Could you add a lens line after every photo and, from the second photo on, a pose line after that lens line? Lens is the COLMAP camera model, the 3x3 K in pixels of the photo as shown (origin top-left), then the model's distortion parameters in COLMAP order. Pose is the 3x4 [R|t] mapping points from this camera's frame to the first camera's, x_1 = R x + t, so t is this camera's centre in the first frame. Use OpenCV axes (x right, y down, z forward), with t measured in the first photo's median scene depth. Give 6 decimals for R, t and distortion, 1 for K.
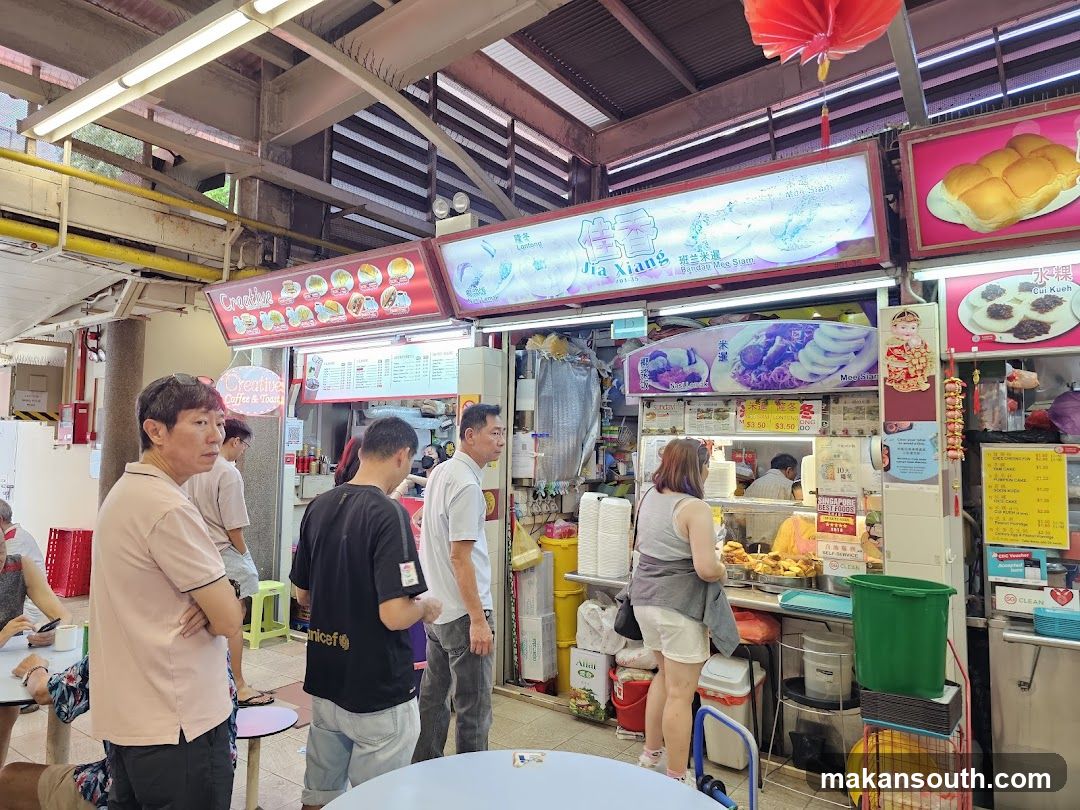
lens RADIAL K [[714.1, 0, 516.4], [0, 714.1, 407.1], [0, 0, 1]] dist [0.056780, -0.038466]
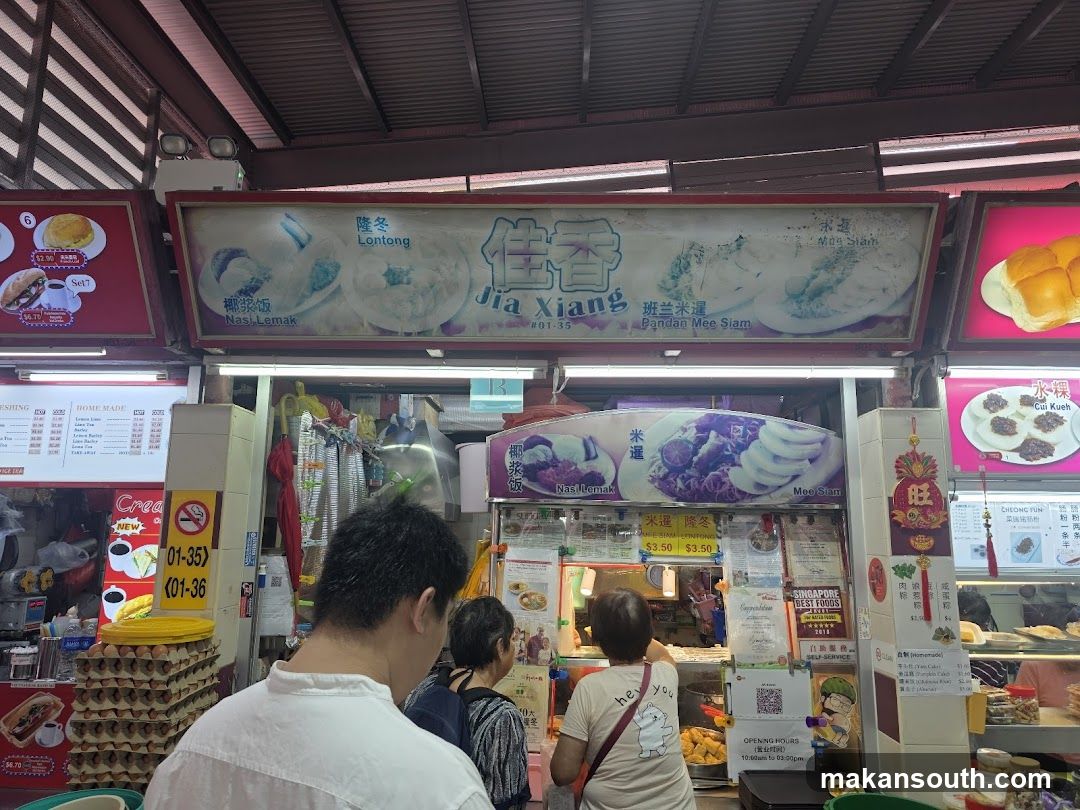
lens RADIAL K [[714.1, 0, 535.3], [0, 714.1, 415.0], [0, 0, 1]] dist [0.056780, -0.038466]
pose [[0.816814, 0.085075, 0.570594, -0.216326], [-0.030270, 0.994024, -0.104877, -0.031011], [-0.576107, 0.068393, 0.814508, 0.499661]]
